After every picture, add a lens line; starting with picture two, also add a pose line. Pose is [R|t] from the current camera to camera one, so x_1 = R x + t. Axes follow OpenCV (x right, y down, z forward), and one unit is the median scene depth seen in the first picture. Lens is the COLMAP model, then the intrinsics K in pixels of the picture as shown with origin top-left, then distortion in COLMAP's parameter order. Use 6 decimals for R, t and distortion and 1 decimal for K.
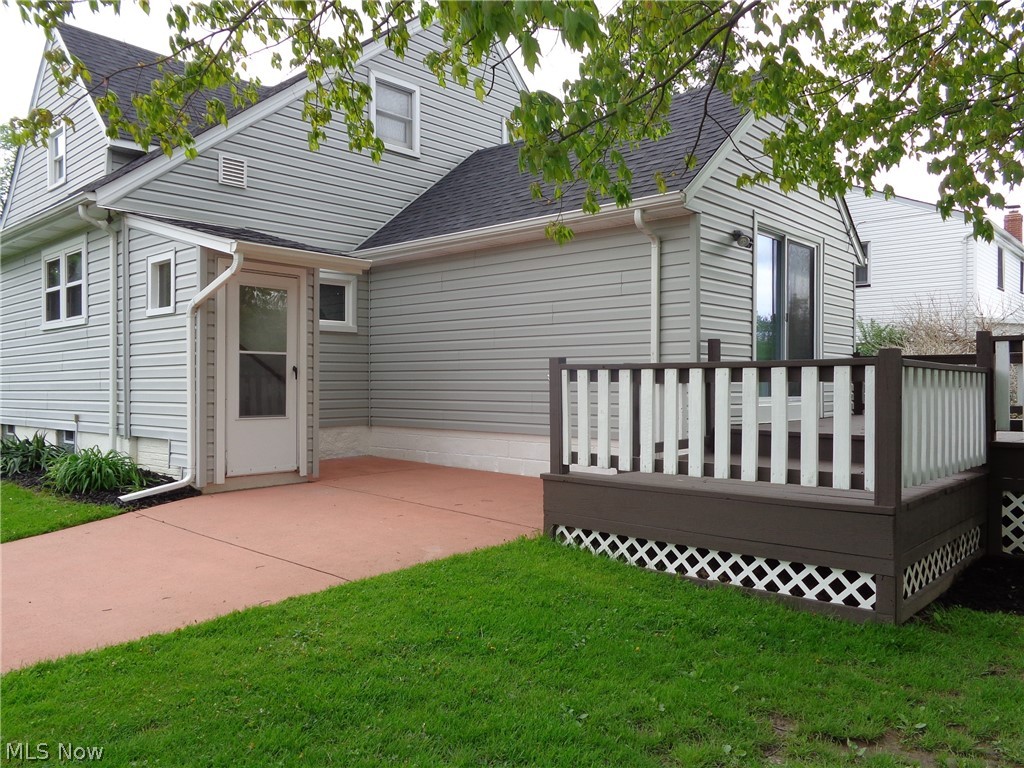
lens RADIAL K [[758.7, 0, 512.0], [0, 758.7, 384.0], [0, 0, 1]] dist [-0.007147, 0.001576]
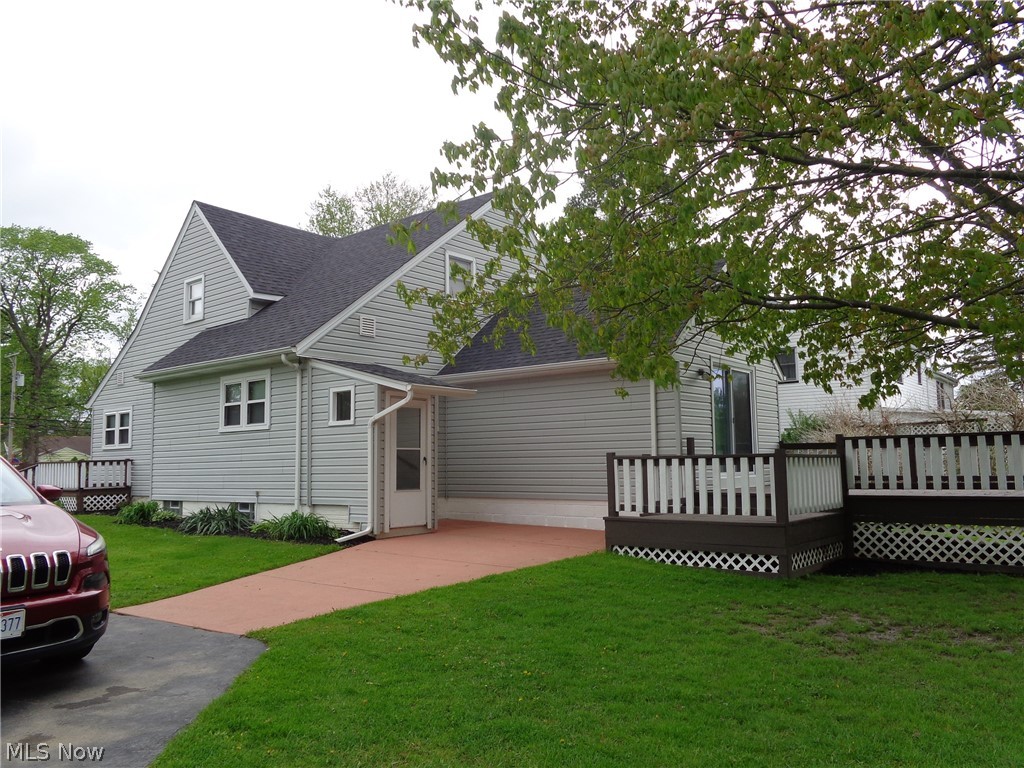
lens RADIAL K [[758.7, 0, 512.0], [0, 758.7, 384.0], [0, 0, 1]] dist [-0.007147, 0.001576]
pose [[0.998144, -0.007063, 0.060479, -0.221810], [0.013260, 0.994625, -0.102691, -0.011213], [-0.059428, 0.103302, 0.992873, -0.632725]]
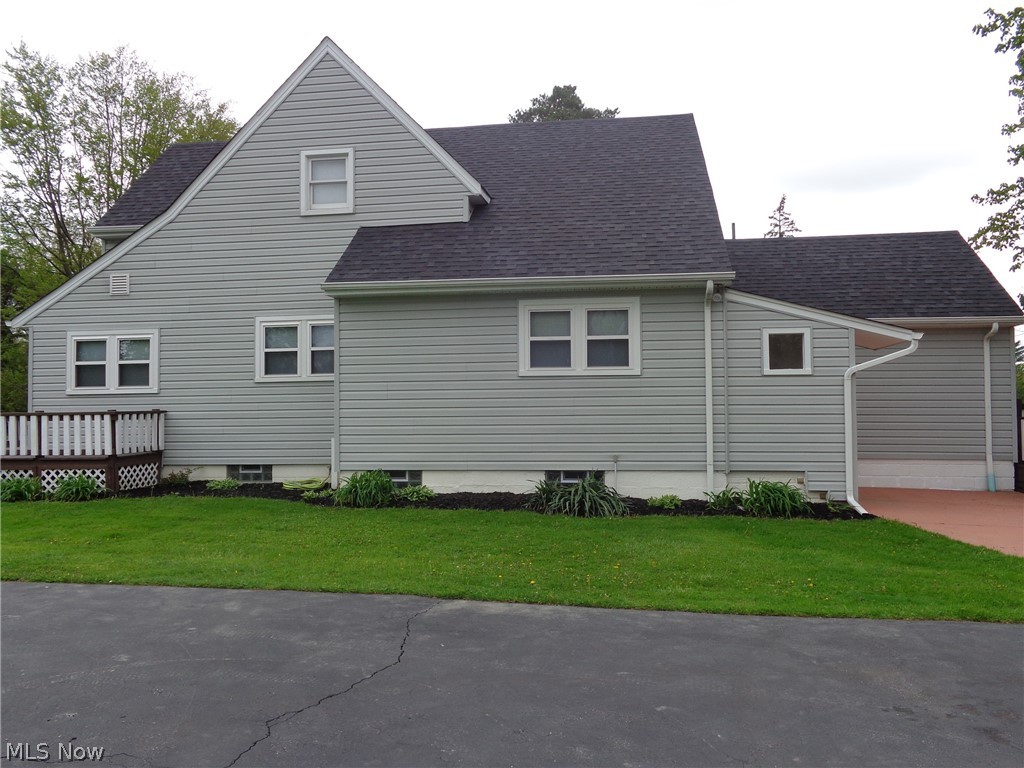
lens RADIAL K [[758.7, 0, 512.0], [0, 758.7, 384.0], [0, 0, 1]] dist [-0.007147, 0.001576]
pose [[0.825094, 0.019981, 0.564642, -1.702396], [0.003037, 0.999203, -0.039796, -0.026492], [-0.564987, 0.034551, 0.824376, 0.210257]]
